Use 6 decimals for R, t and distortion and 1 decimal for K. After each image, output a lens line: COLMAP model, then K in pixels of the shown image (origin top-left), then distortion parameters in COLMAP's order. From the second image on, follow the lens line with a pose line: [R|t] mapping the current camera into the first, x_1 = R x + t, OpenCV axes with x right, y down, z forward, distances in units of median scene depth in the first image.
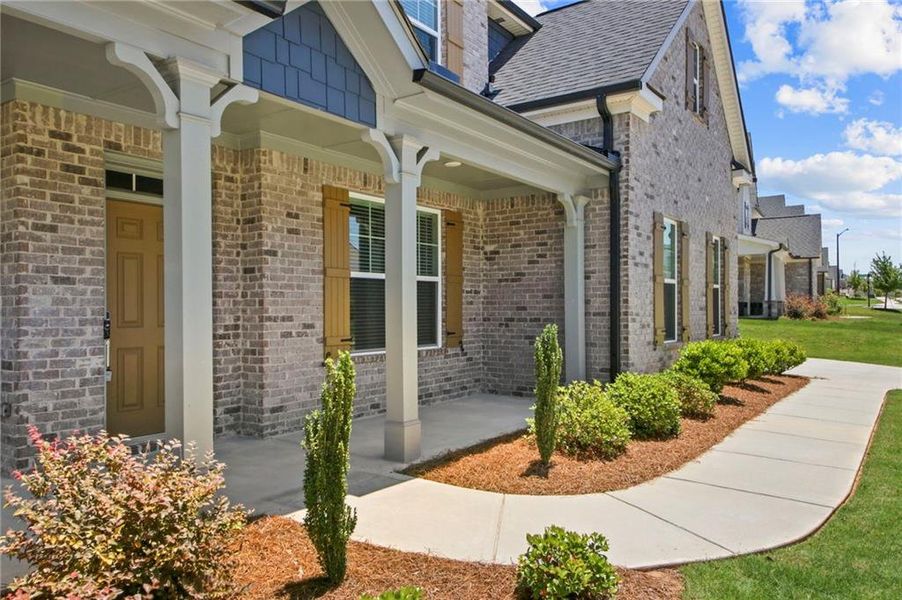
lens RADIAL K [[670.3, 0, 451.0], [0, 670.3, 300.0], [0, 0, 1]] dist [0.008233, 0.002942]
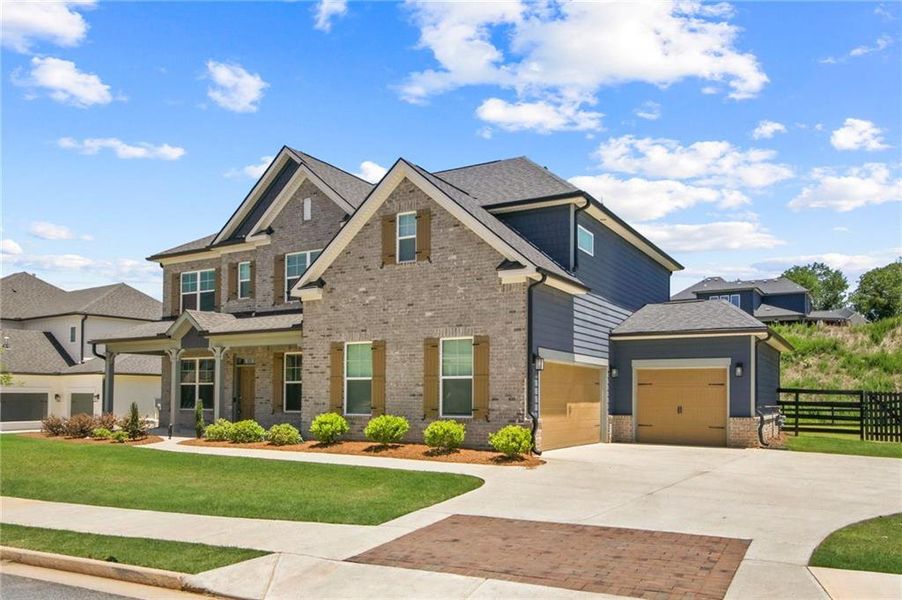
lens RADIAL K [[670.3, 0, 451.0], [0, 670.3, 300.0], [0, 0, 1]] dist [0.008233, 0.002942]
pose [[0.107692, -0.143624, -0.983755, 2.937290], [0.007236, 0.989597, -0.143685, 0.031267], [0.994158, 0.008355, 0.107611, 1.474595]]
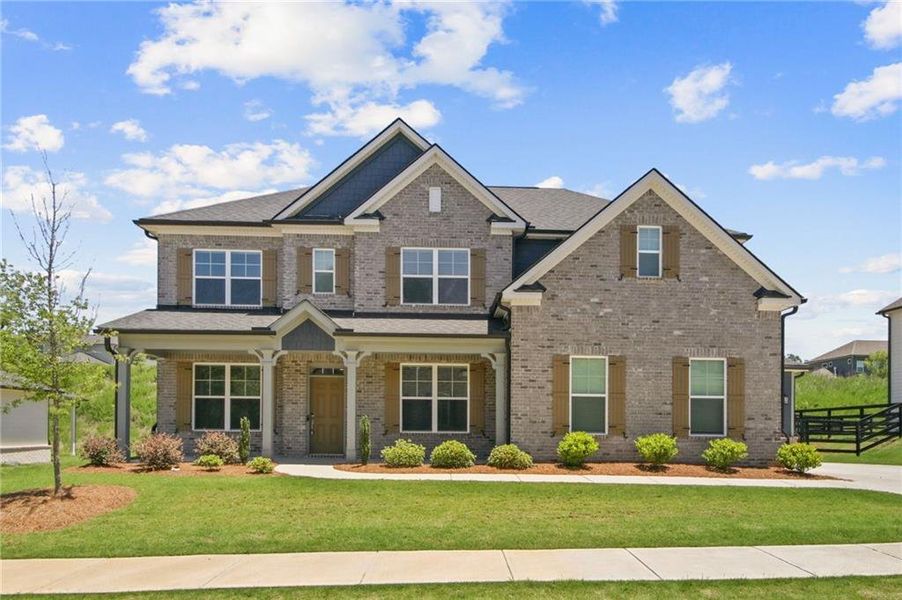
lens RADIAL K [[639.0, 0, 469.3], [0, 639.0, 355.9], [0, 0, 1]] dist [0.006520, 0.000804]
pose [[0.614046, -0.086515, -0.784515, 1.924438], [-0.002165, 0.993786, -0.111287, 0.069939], [0.789268, 0.070033, 0.610043, -0.232497]]
